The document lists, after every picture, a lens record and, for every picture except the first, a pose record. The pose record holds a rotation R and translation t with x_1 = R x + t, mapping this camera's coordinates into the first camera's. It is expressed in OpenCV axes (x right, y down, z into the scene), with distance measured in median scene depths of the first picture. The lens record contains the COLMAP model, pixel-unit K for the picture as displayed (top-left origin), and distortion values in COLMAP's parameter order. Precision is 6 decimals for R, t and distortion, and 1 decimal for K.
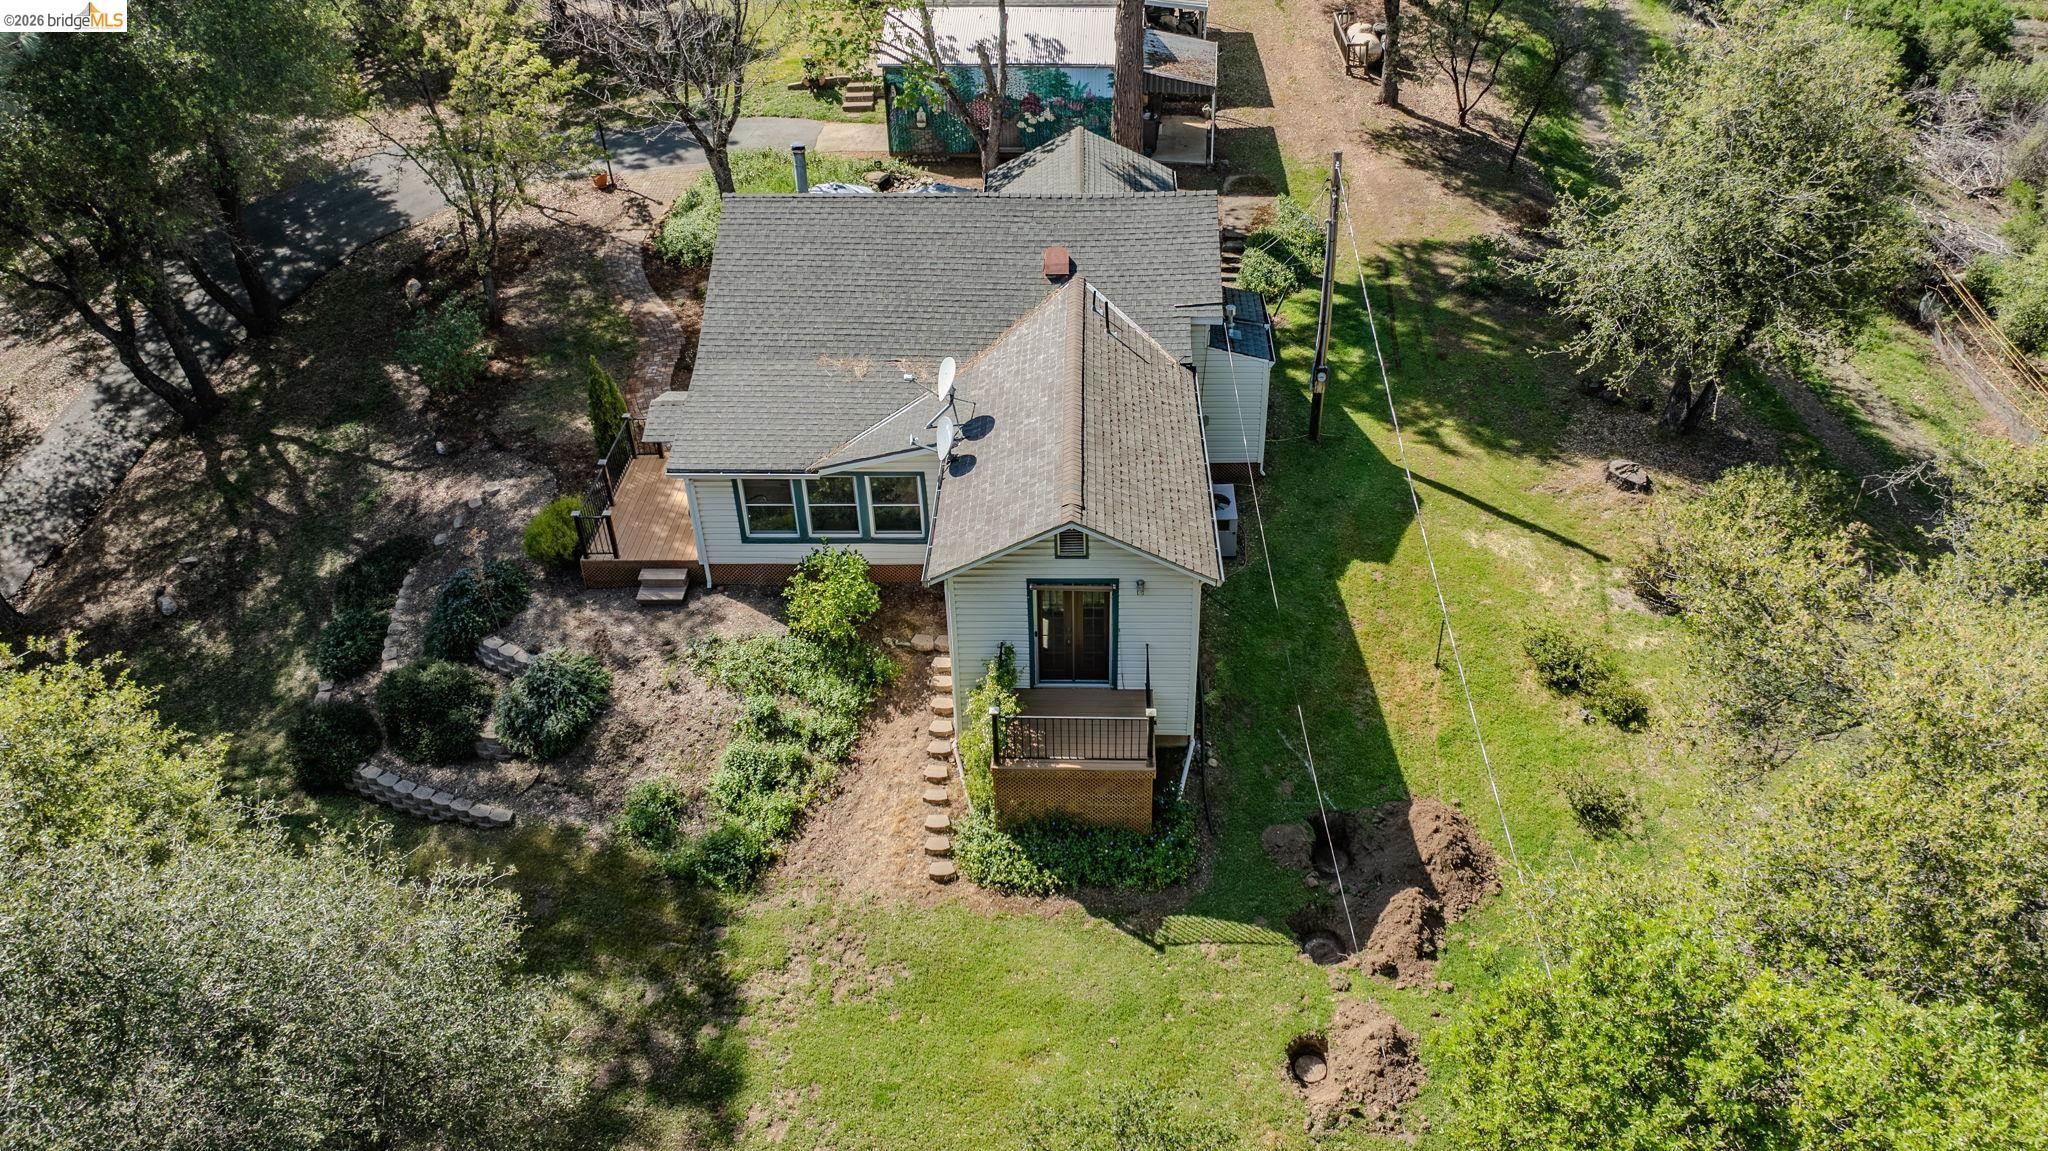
lens RADIAL K [[1553.1, 0, 1024.0], [0, 1553.1, 575.5], [0, 0, 1]] dist [-0.008203, -0.002960]
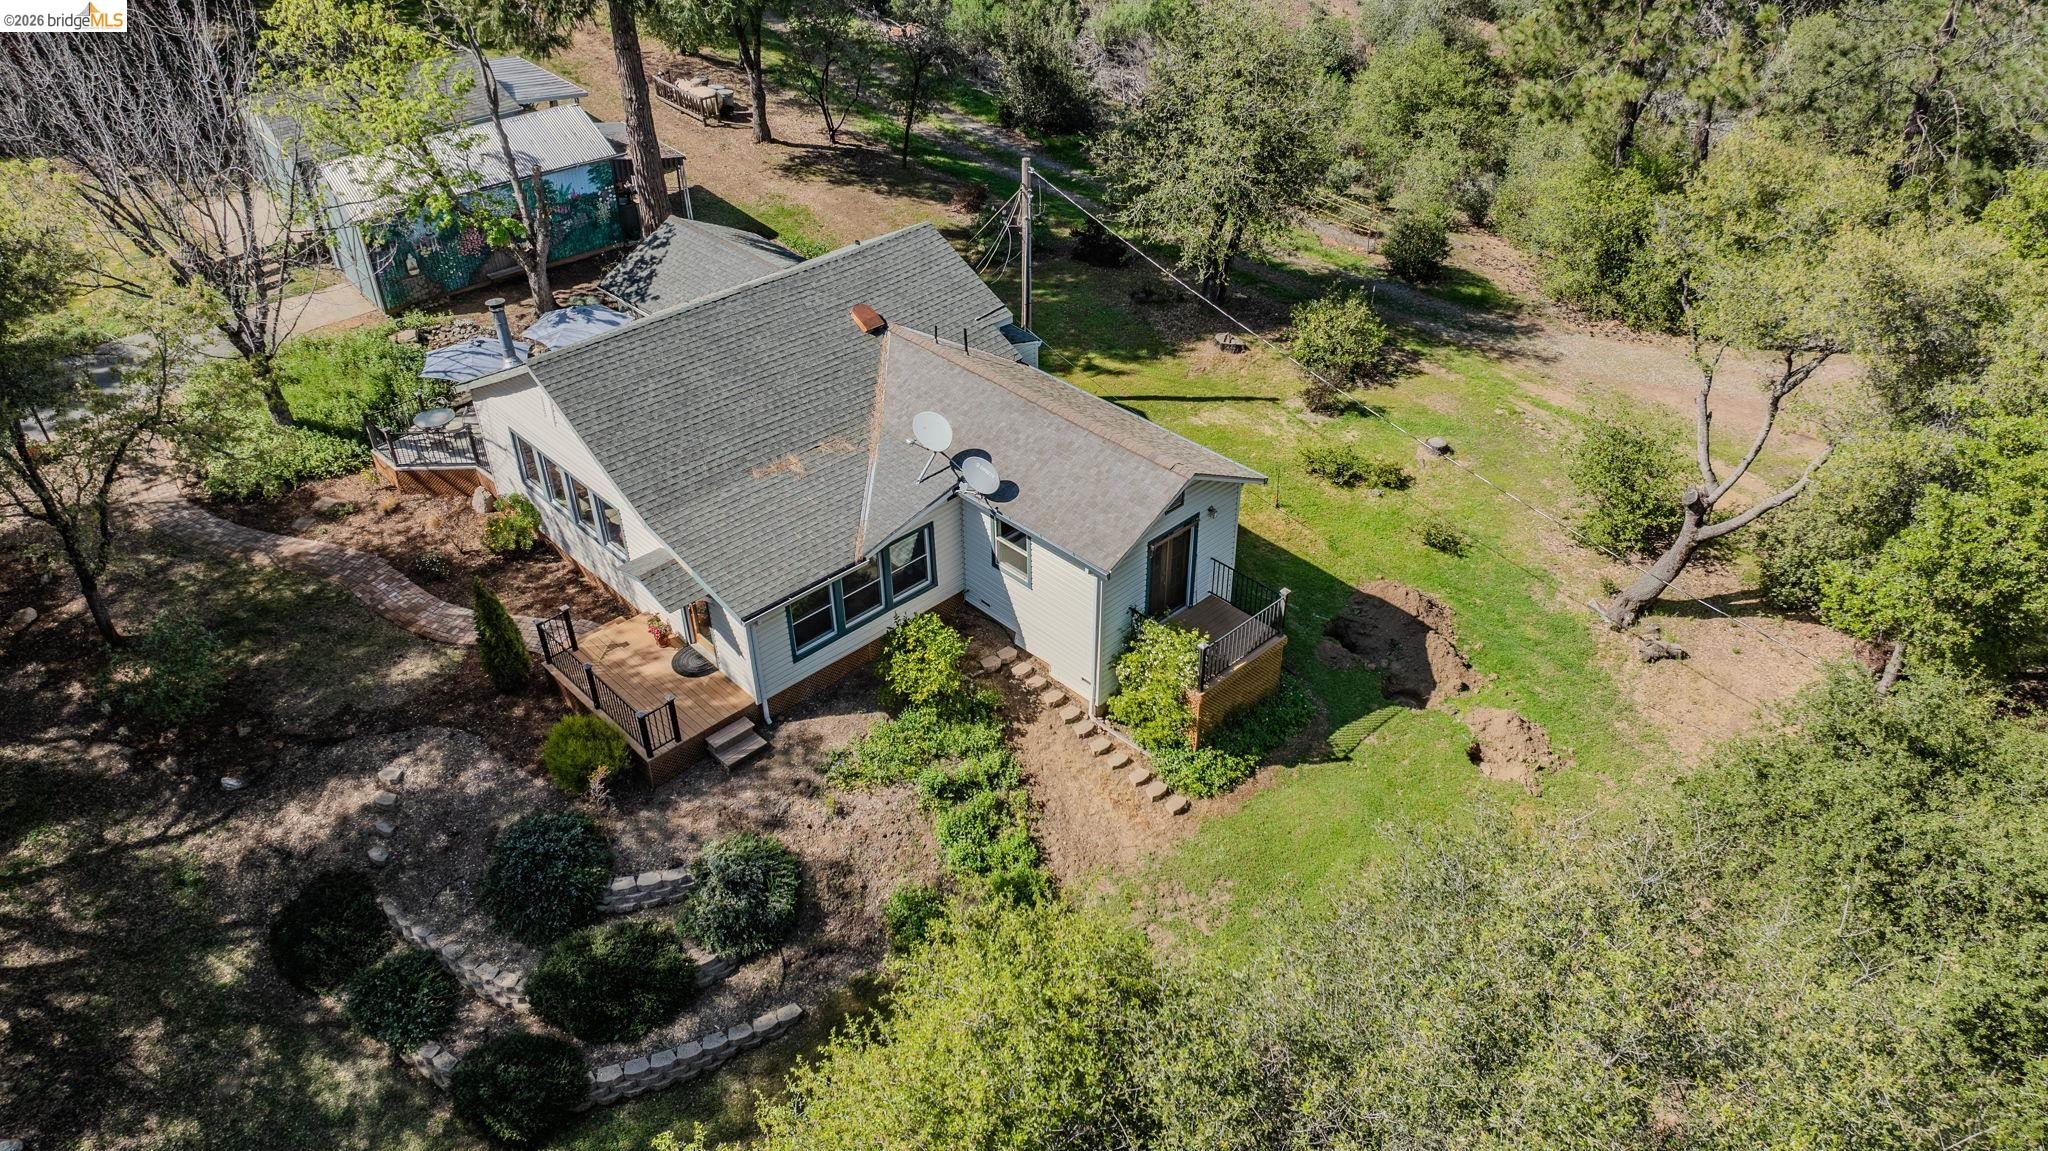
lens RADIAL K [[1553.1, 0, 1024.0], [0, 1553.1, 575.5], [0, 0, 1]] dist [-0.008203, -0.002960]
pose [[0.670321, -0.397936, 0.626352, -0.680924], [0.410774, 0.901925, 0.133403, -0.143534], [-0.618009, 0.167867, 0.768041, 0.130933]]
